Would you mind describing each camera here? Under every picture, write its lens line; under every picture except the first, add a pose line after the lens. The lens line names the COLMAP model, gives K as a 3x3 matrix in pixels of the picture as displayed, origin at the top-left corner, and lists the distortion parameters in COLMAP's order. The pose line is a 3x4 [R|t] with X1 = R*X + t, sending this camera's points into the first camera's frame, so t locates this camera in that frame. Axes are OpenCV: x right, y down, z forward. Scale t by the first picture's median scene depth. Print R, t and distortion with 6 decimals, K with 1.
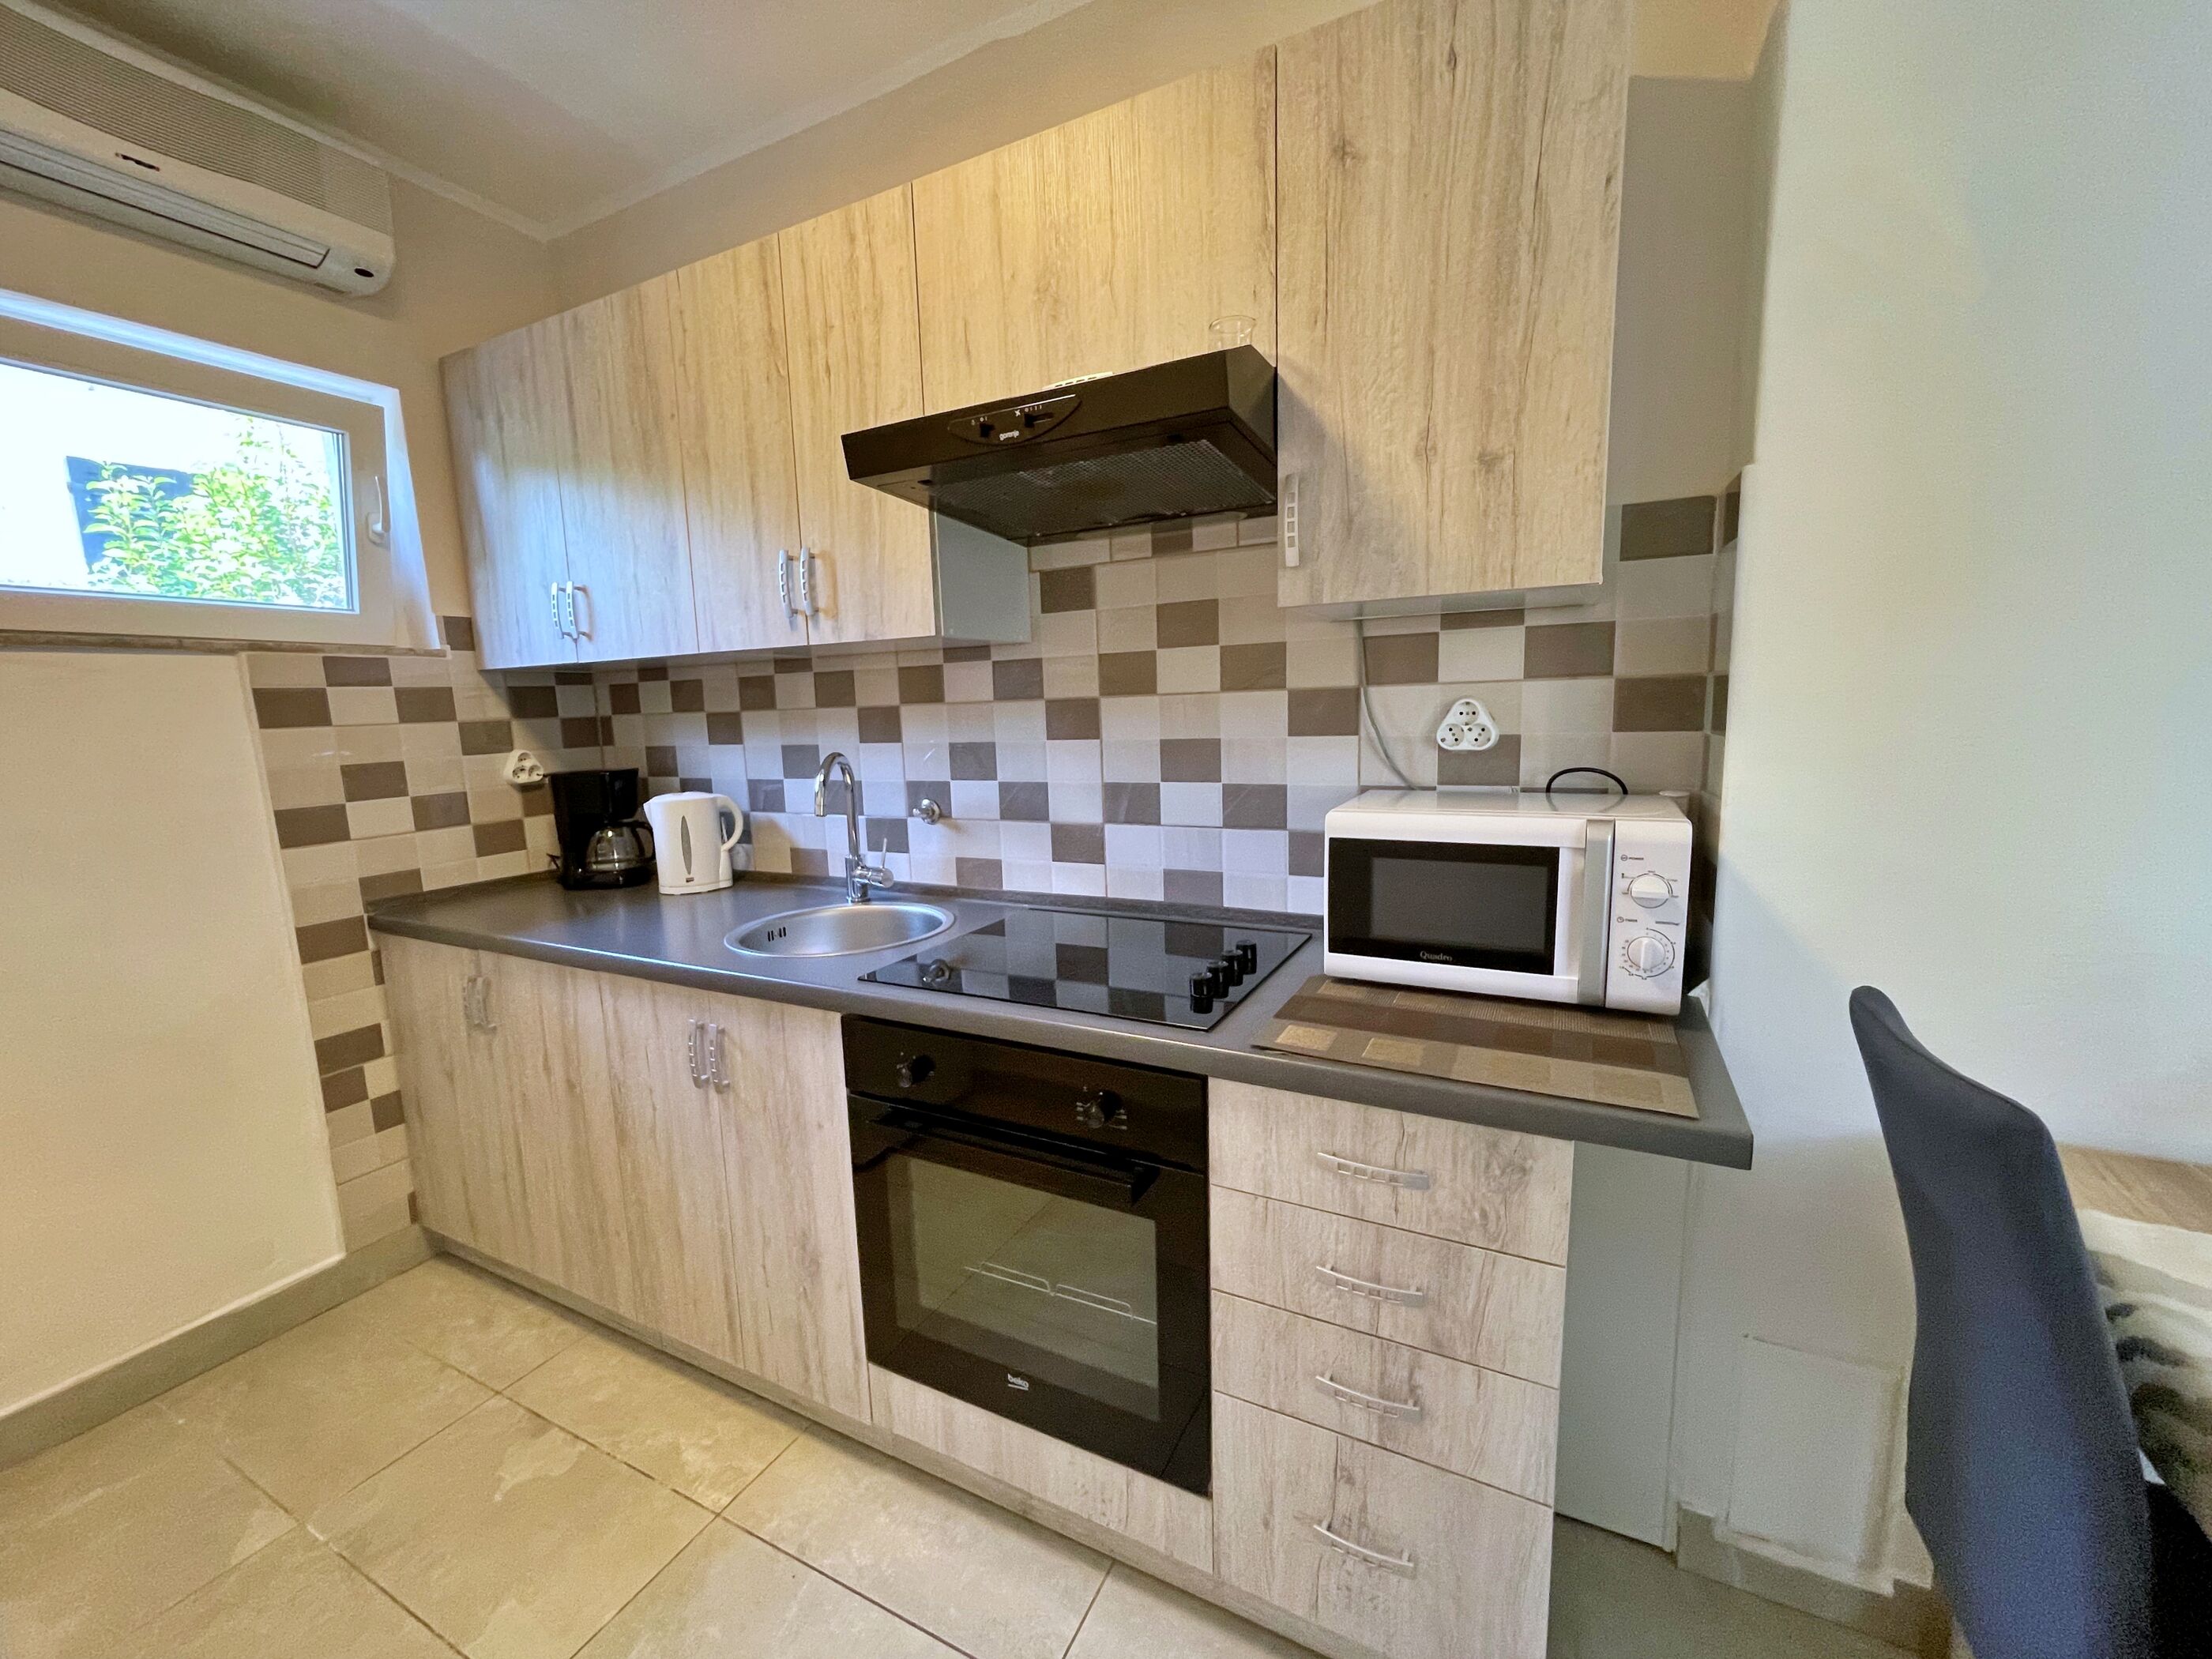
lens RADIAL K [[901.8, 0, 1104.9], [0, 901.8, 838.1], [0, 0, 1]] dist [0.000393, 0.000336]
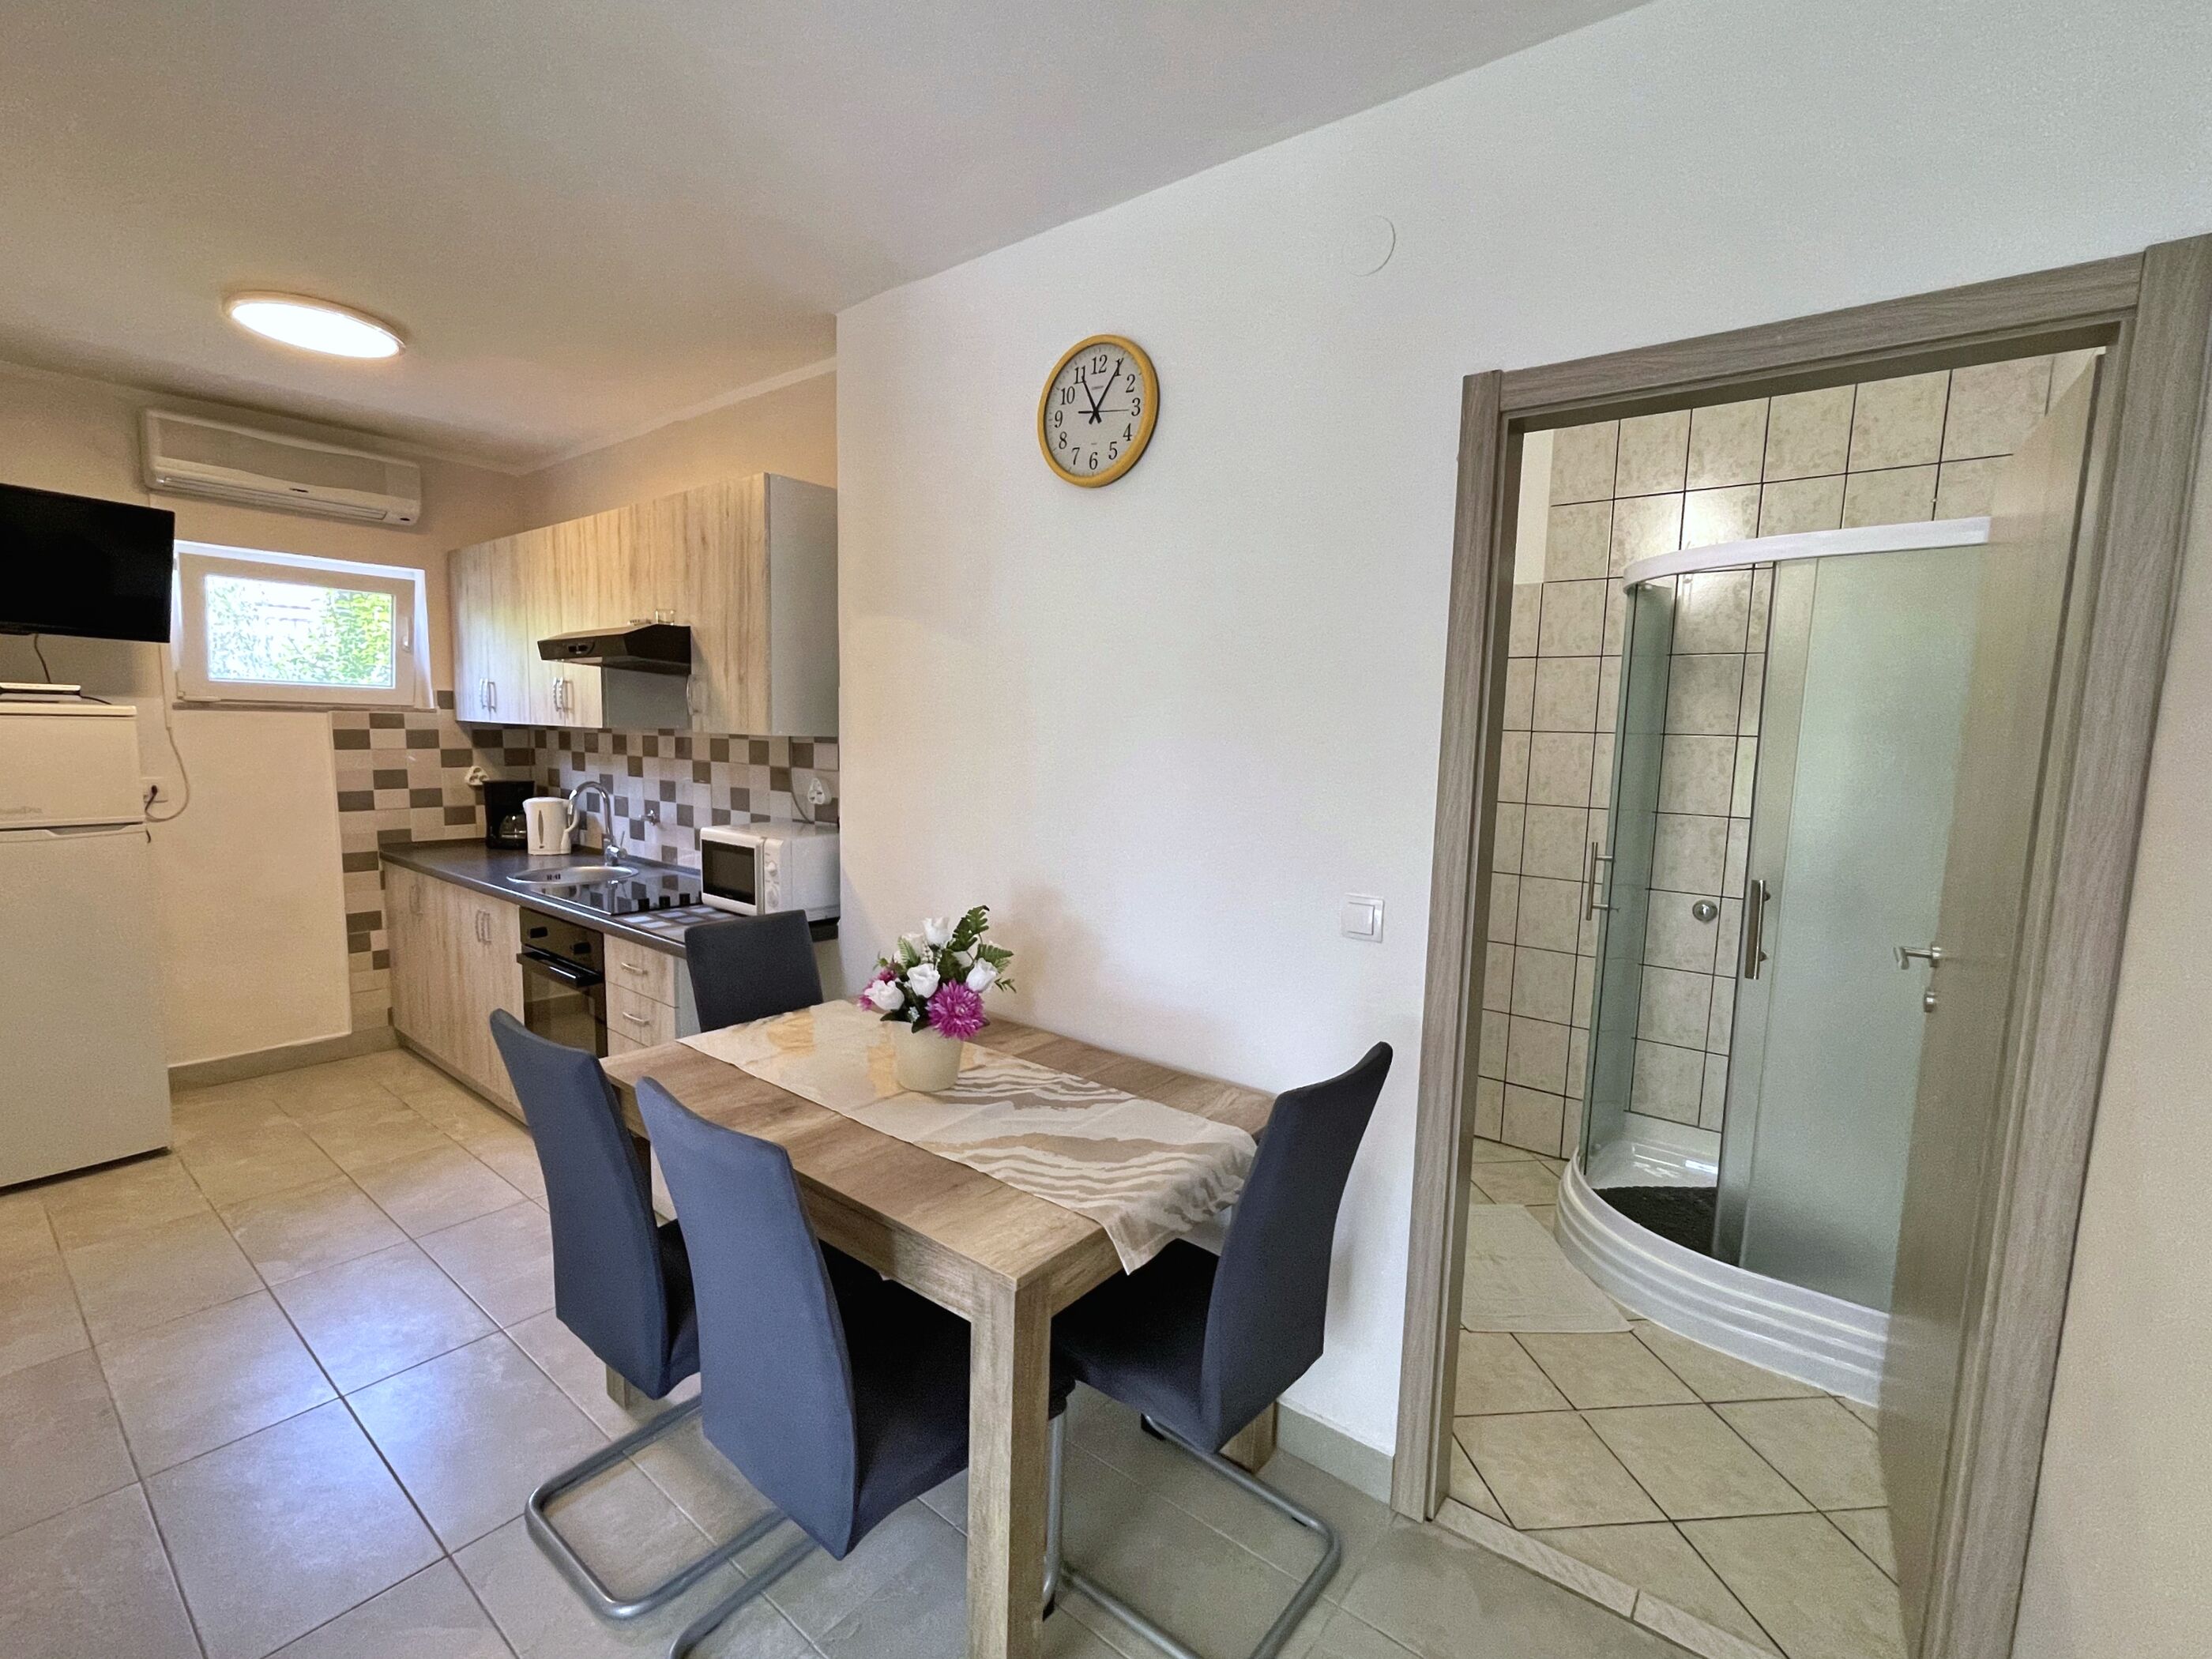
lens RADIAL K [[976.5, 0, 1097.0], [0, 976.5, 841.6], [0, 0, 1]] dist [-0.008281, 0.000369]
pose [[0.979348, 0.079274, -0.185992, 1.032176], [-0.085077, 0.996099, -0.023417, -0.012878], [0.183410, 0.038758, 0.982272, -0.718936]]
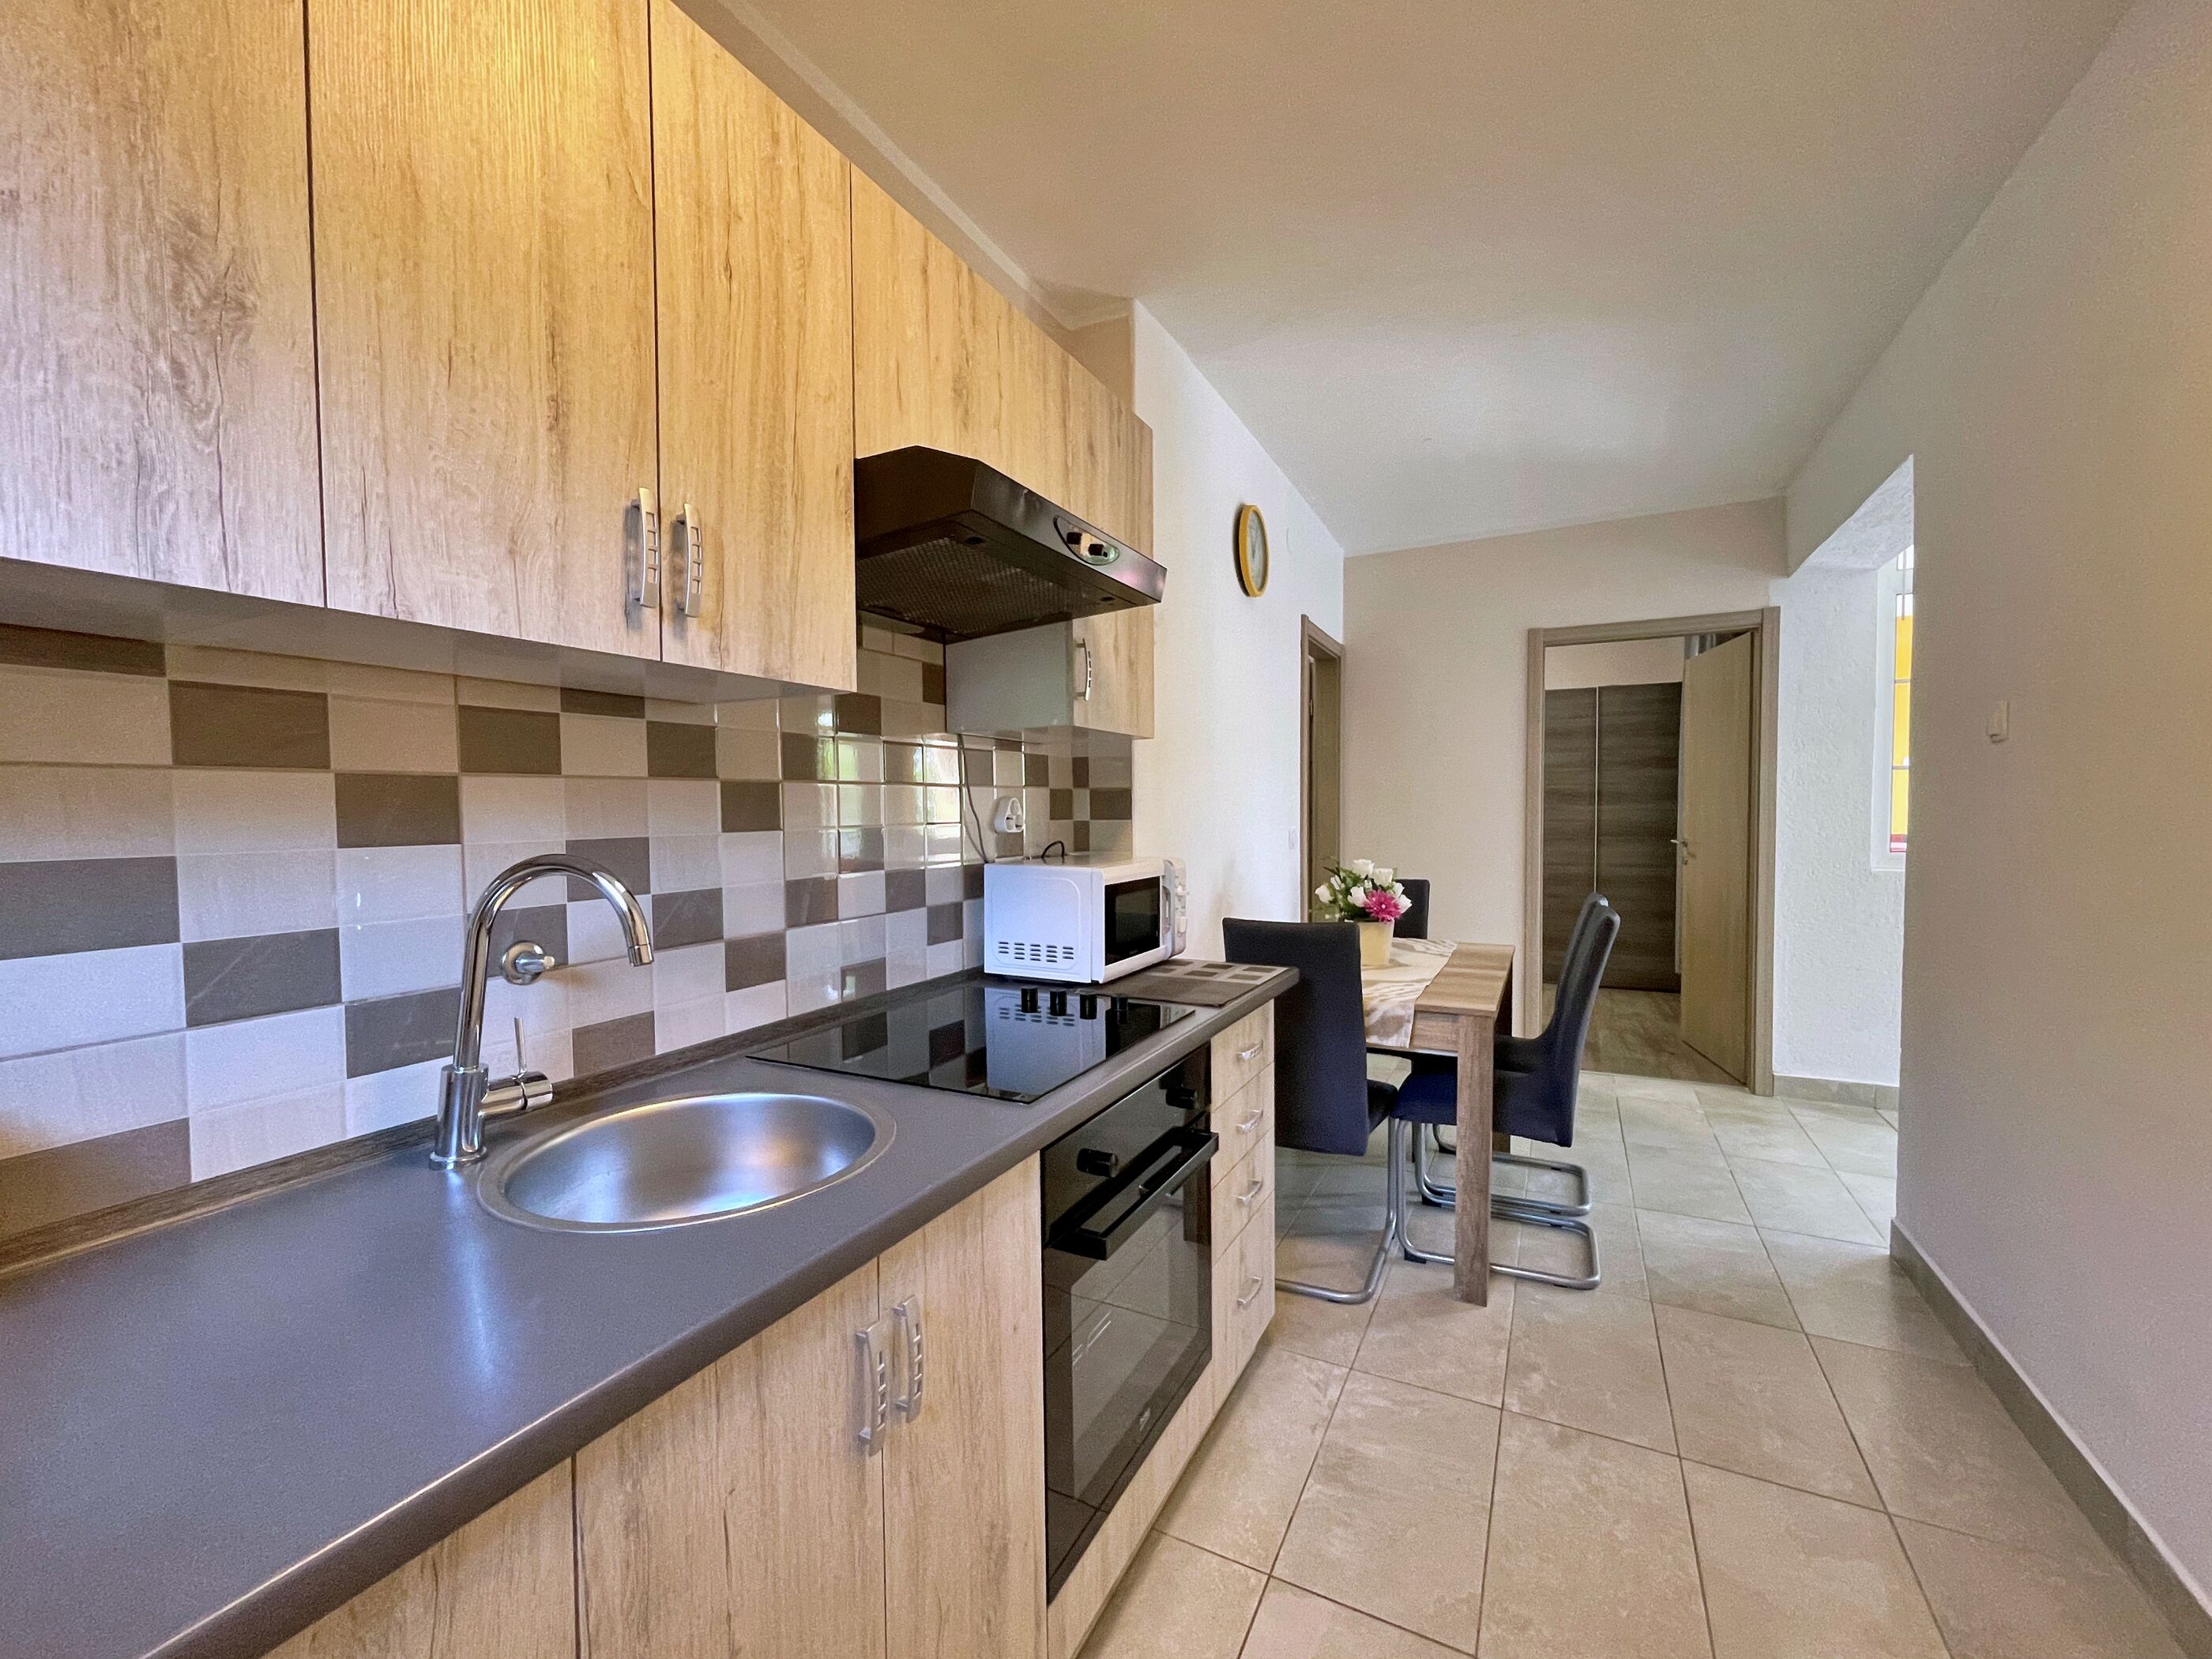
lens RADIAL K [[895.2, 0, 1069.9], [0, 895.2, 840.5], [0, 0, 1]] dist [0.000767, 0.021664]
pose [[0.035483, 0.000304, 0.999370, -0.764914], [0.158491, 0.987343, -0.005927, -0.047502], [-0.986723, 0.158602, 0.034986, 0.634010]]
